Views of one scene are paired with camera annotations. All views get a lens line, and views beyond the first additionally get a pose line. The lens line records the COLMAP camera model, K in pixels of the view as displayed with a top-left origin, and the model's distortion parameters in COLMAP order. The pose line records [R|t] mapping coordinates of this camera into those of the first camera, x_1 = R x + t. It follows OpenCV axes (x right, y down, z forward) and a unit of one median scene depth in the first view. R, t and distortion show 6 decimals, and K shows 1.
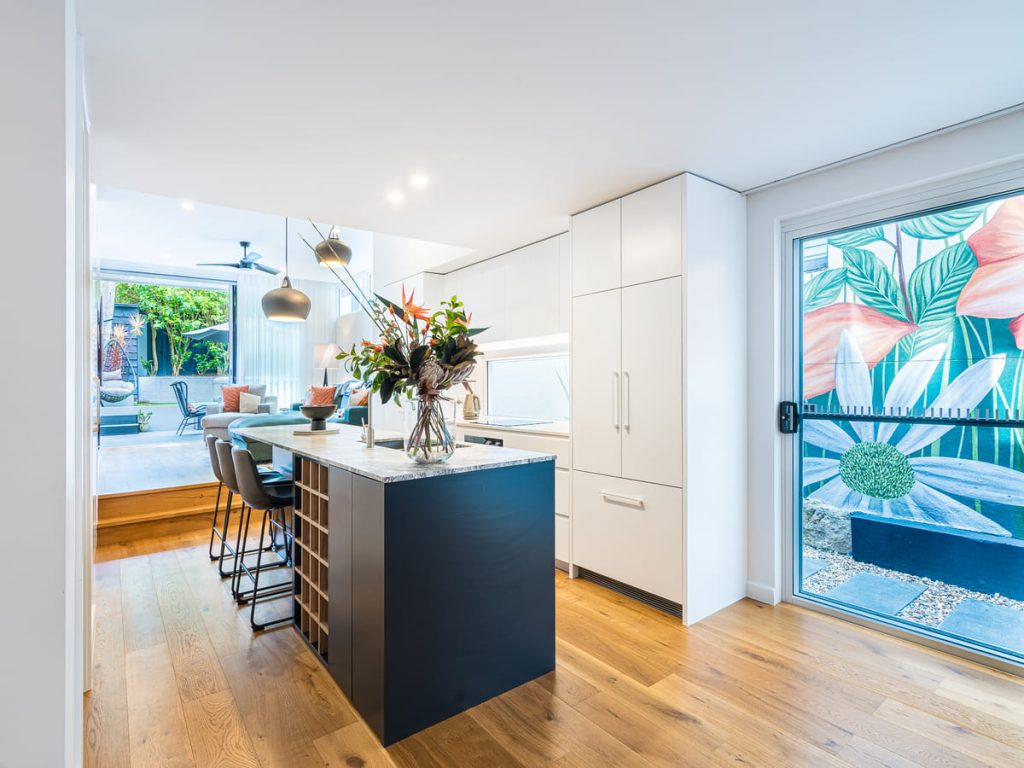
lens RADIAL K [[527.4, 0, 512.0], [0, 527.4, 384.0], [0, 0, 1]] dist [0.000041, -0.000084]
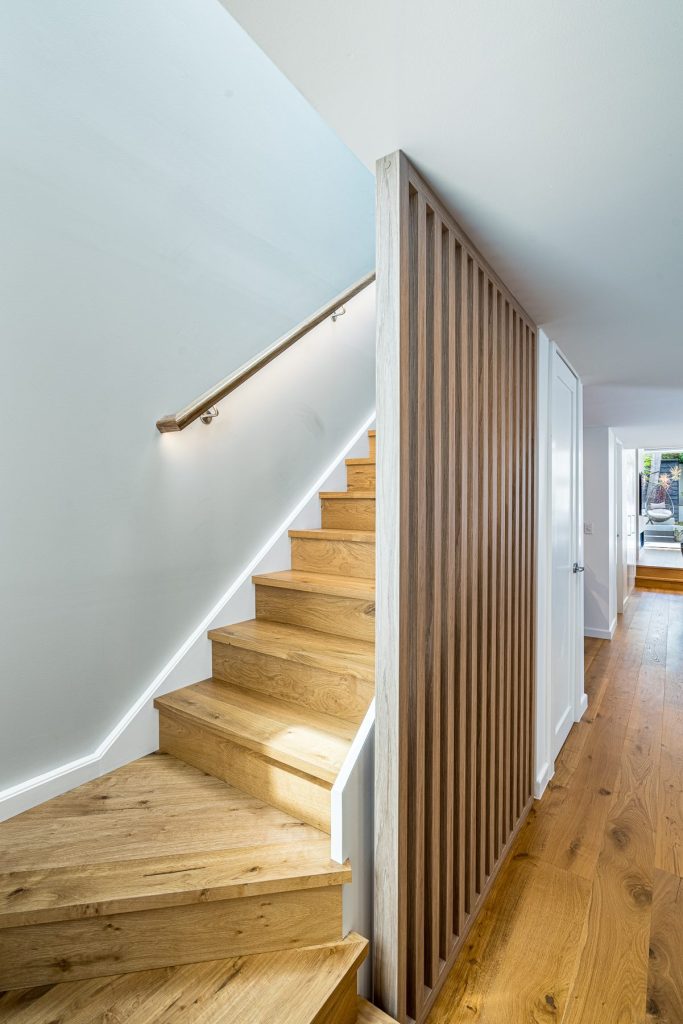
lens RADIAL K [[464.1, 0, 341.5], [0, 464.1, 512.0], [0, 0, 1]] dist [-0.003092, 0.000118]
pose [[0.282614, 0.010739, -0.959174, 0.362474], [-0.003733, 0.999942, 0.010095, -0.008206], [0.959227, 0.000728, 0.282637, -0.363785]]
